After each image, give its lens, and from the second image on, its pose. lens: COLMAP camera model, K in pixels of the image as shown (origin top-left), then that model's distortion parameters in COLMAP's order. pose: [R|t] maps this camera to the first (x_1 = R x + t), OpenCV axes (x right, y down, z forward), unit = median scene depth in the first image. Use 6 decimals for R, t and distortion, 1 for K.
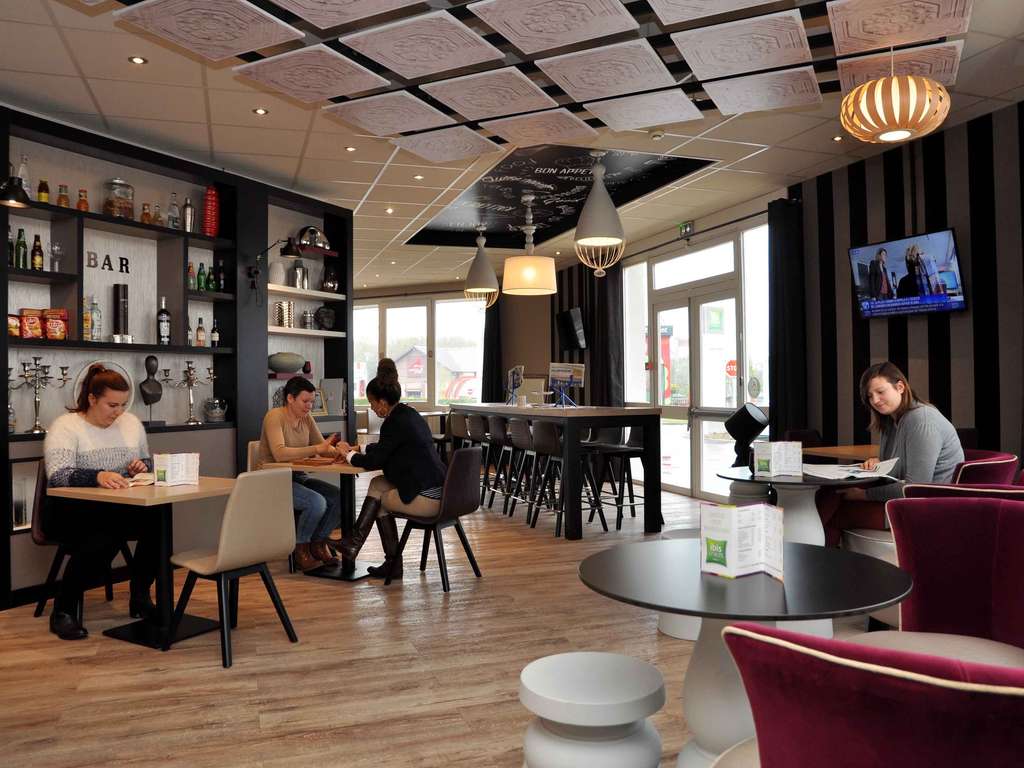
lens RADIAL K [[786.9, 0, 512.0], [0, 786.9, 384.0], [0, 0, 1]] dist [-0.001928, -0.000686]
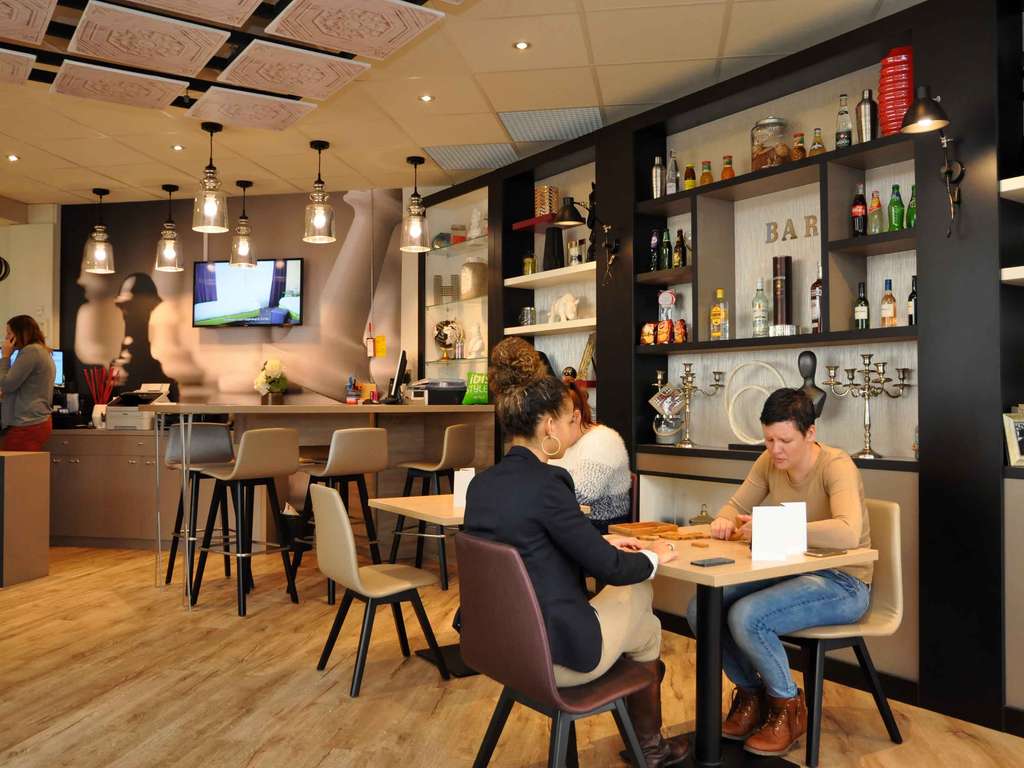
lens RADIAL K [[926.8, 0, 512.0], [0, 926.8, 384.0], [0, 0, 1]] dist [-0.002339, 0.005975]
pose [[-0.500749, -0.008222, -0.865554, 0.344257], [0.007061, 0.999883, -0.013583, 0.001703], [0.865564, -0.012914, -0.500632, 1.107273]]
